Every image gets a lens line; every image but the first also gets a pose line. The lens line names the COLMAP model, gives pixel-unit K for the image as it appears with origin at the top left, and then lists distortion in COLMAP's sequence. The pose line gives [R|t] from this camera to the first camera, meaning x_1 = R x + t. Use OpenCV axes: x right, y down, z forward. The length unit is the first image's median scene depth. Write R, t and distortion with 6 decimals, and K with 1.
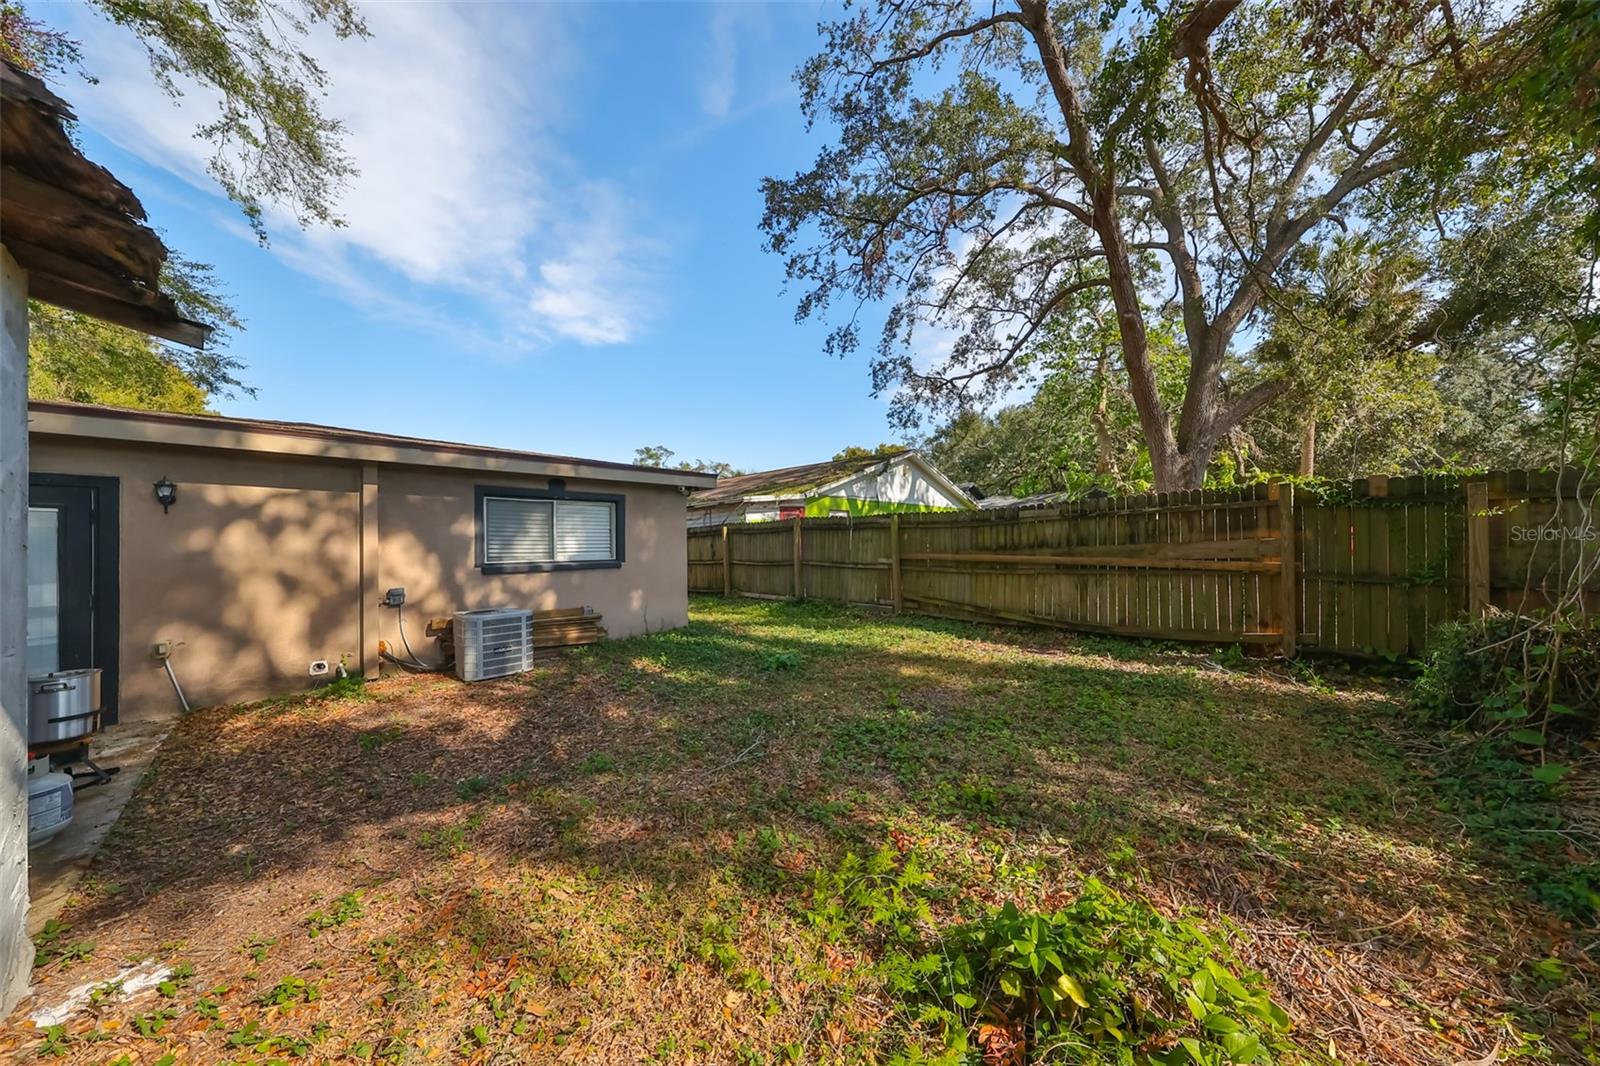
lens RADIAL K [[491.4, 0, 797.8], [0, 491.4, 536.7], [0, 0, 1]] dist [-0.000249, -0.000078]
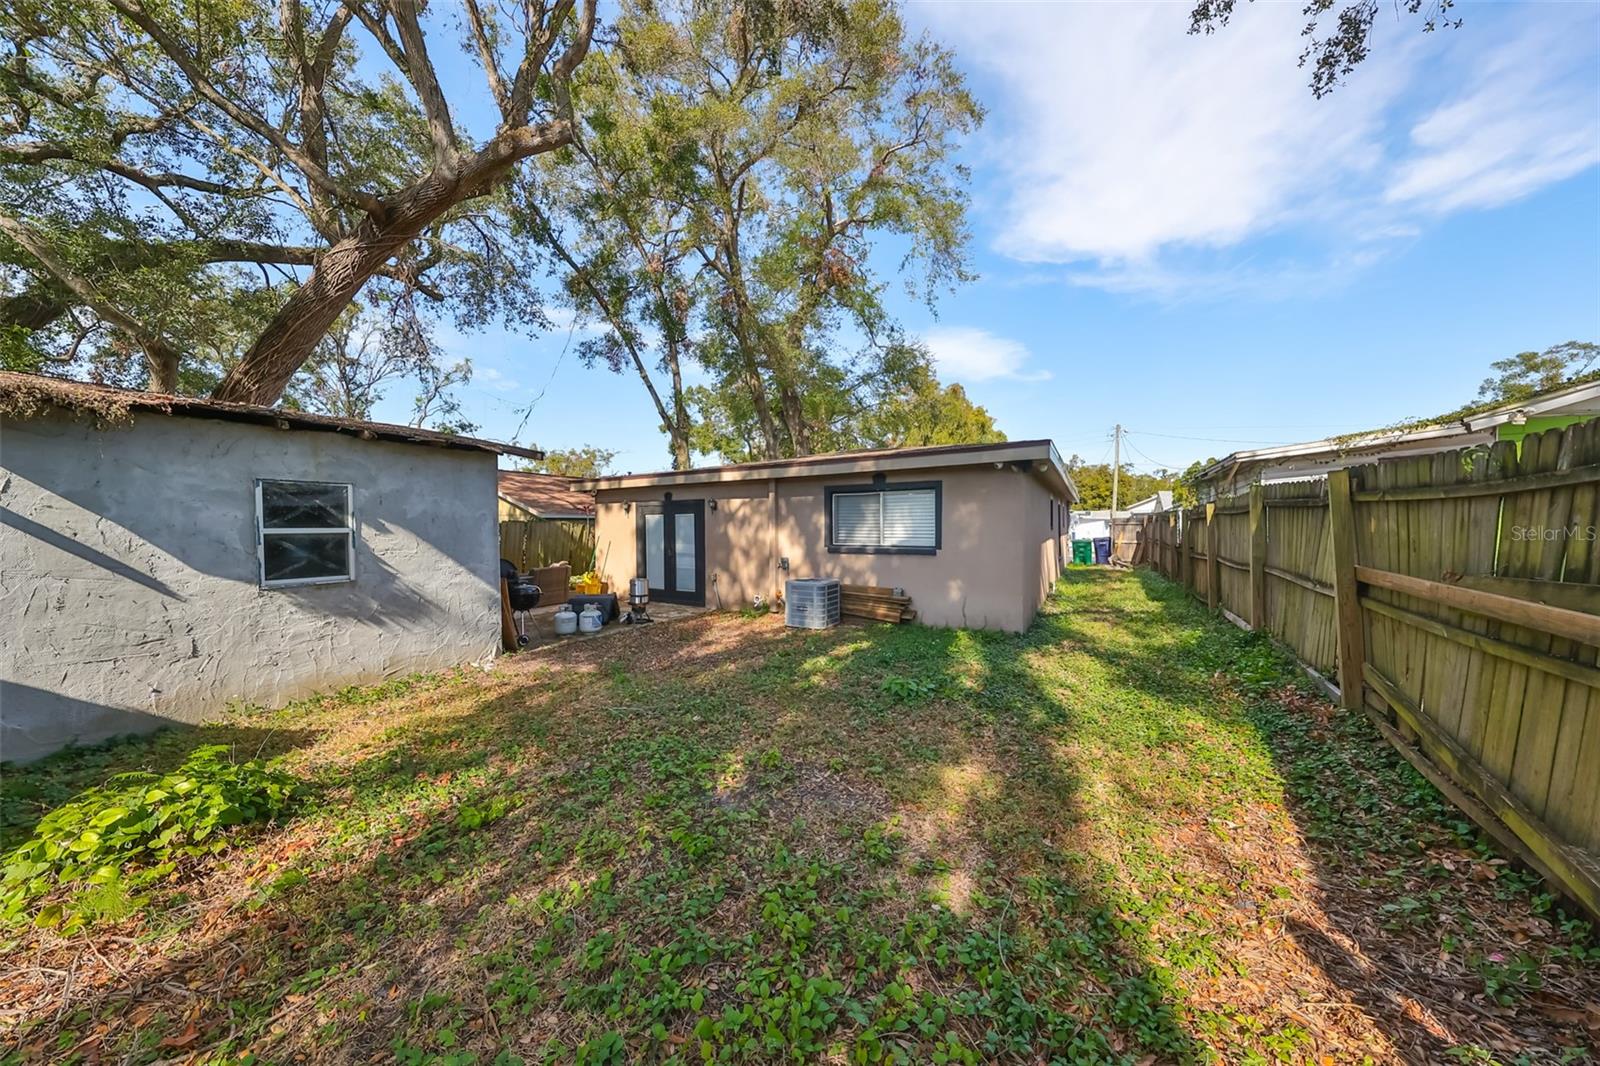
lens RADIAL K [[491.4, 0, 797.8], [0, 491.4, 536.7], [0, 0, 1]] dist [-0.000249, -0.000078]
pose [[0.226549, 0.022781, -0.973733, 0.607519], [0.016510, 0.999493, 0.027225, -0.005028], [0.973860, -0.022244, 0.226058, 0.580552]]
